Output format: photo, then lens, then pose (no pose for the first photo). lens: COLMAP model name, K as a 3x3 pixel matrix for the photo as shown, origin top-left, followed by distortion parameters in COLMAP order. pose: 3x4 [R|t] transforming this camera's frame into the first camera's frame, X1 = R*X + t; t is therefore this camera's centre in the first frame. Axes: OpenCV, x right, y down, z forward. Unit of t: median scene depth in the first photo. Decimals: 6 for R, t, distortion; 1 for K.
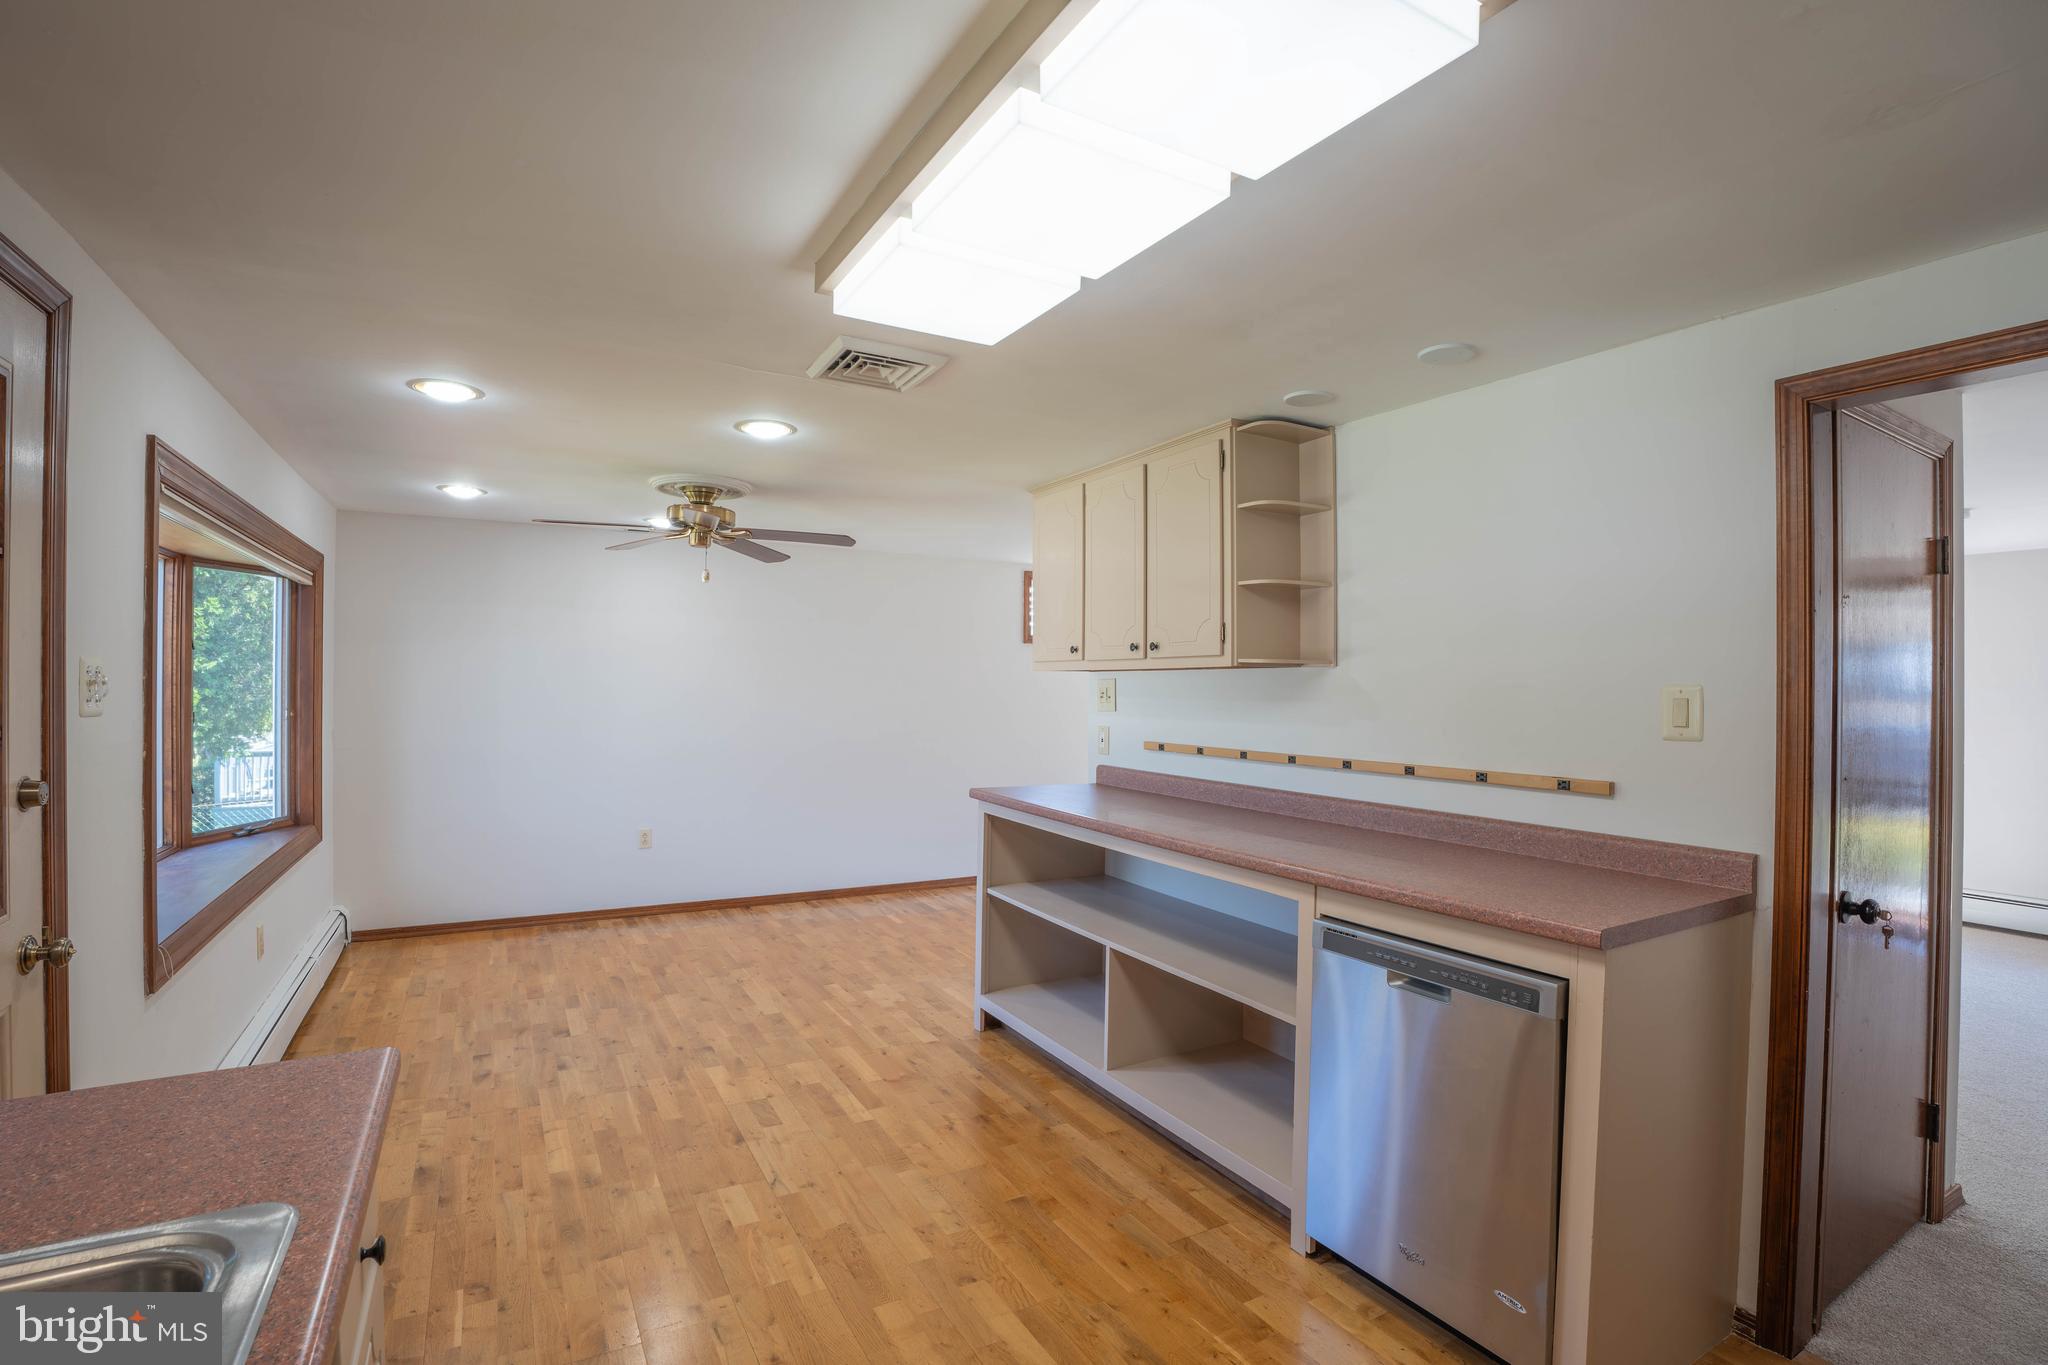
lens RADIAL K [[943.1, 0, 1019.3], [0, 943.1, 683.9], [0, 0, 1]] dist [-0.074595, 0.022839]
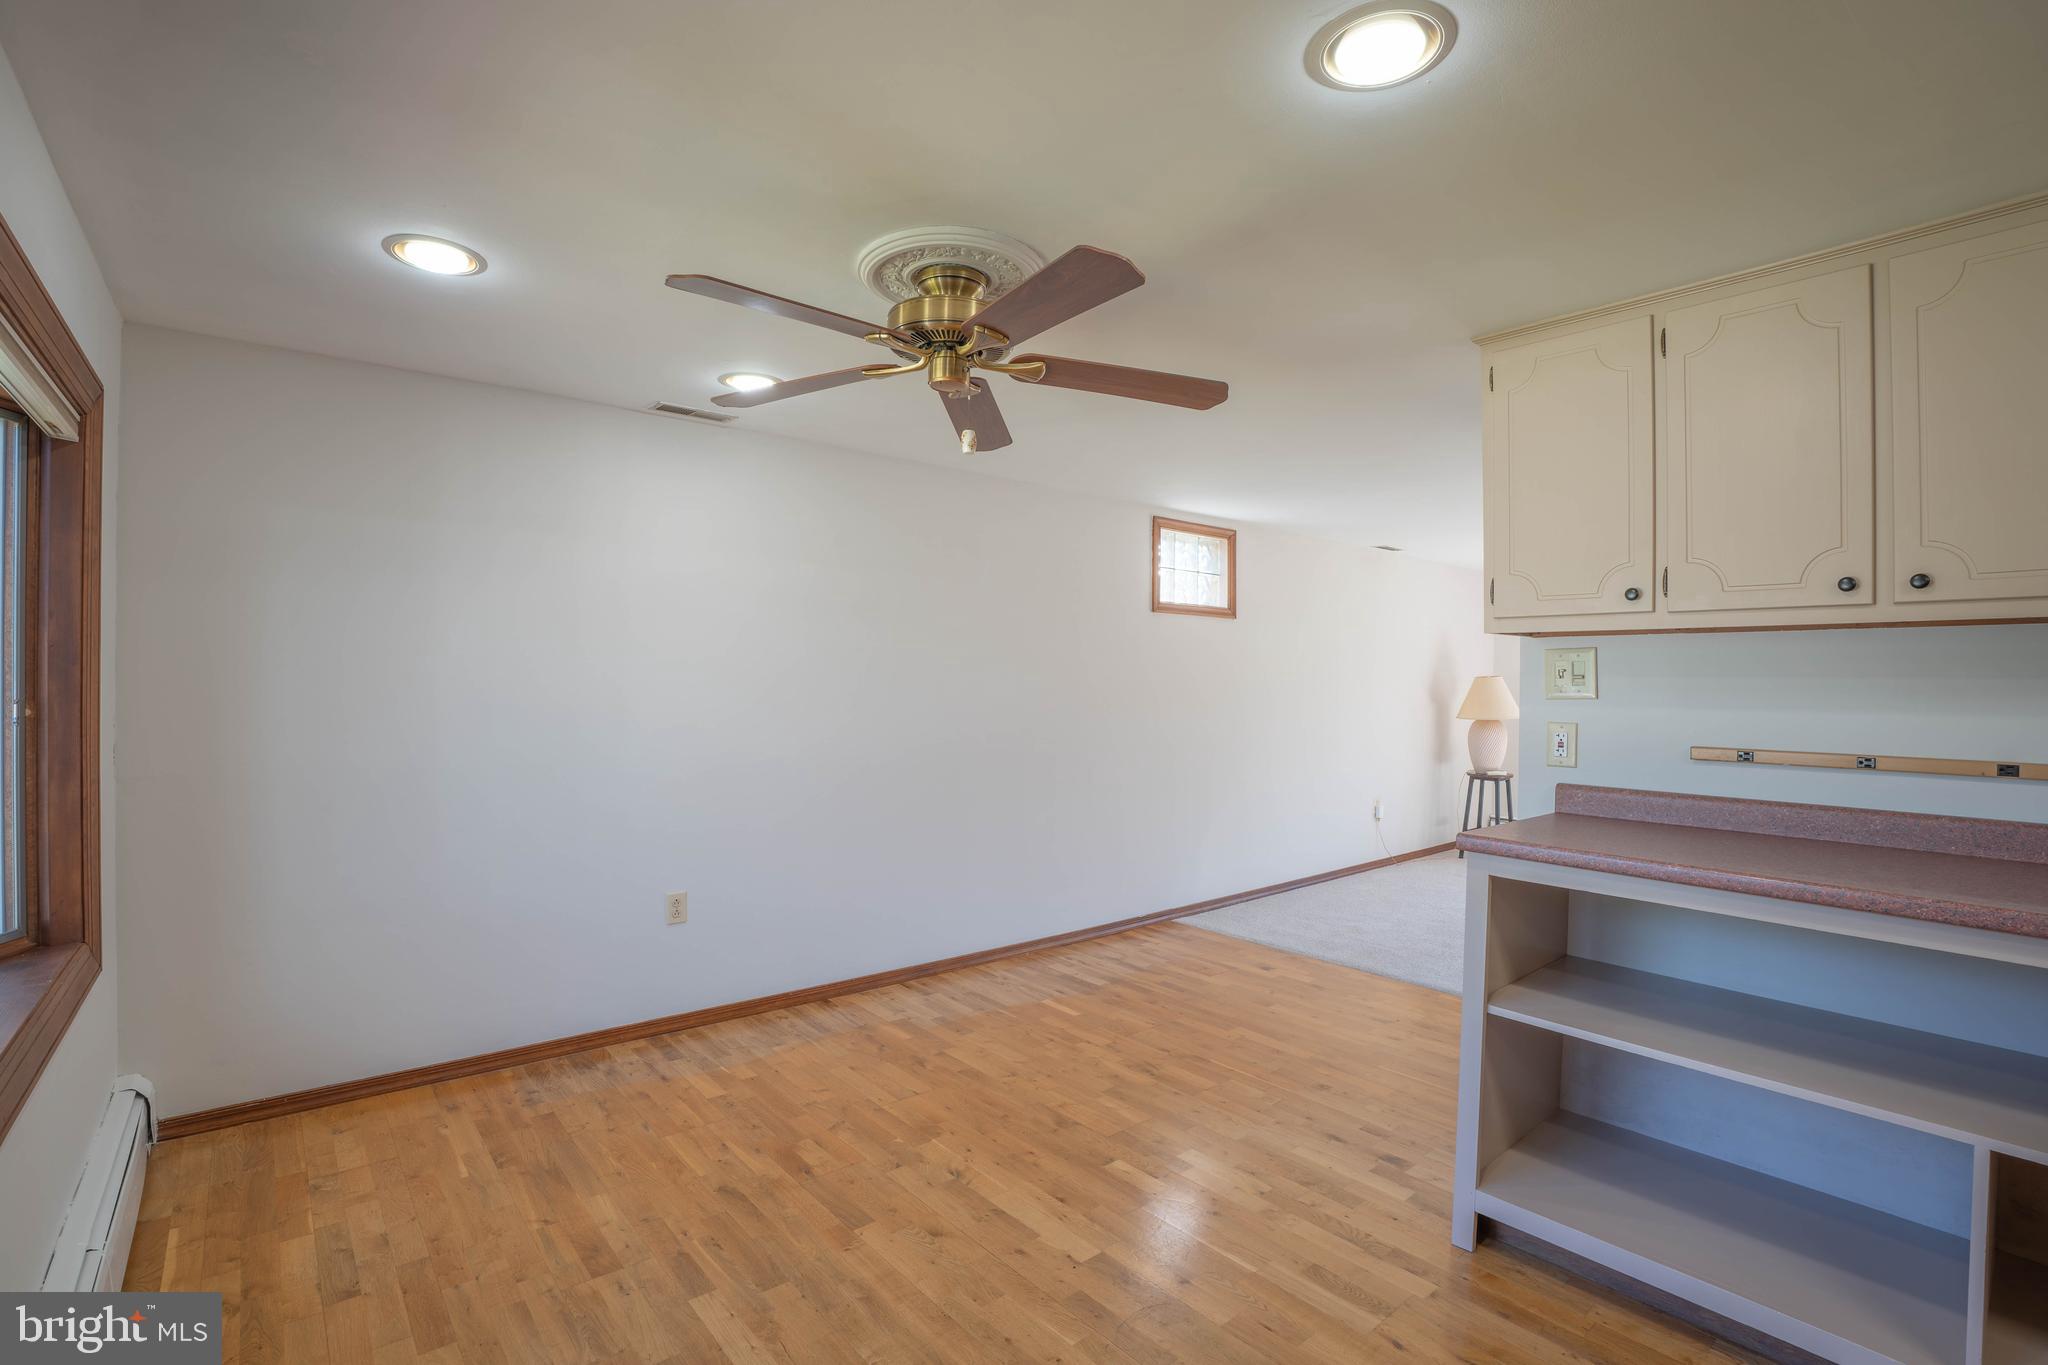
lens RADIAL K [[943.1, 0, 1019.3], [0, 943.1, 683.9], [0, 0, 1]] dist [-0.074595, 0.022839]
pose [[0.983934, -0.002158, 0.178519, -0.369678], [0.000986, 0.999977, 0.006655, 0.015272], [-0.178530, -0.006372, 0.983914, 0.444488]]
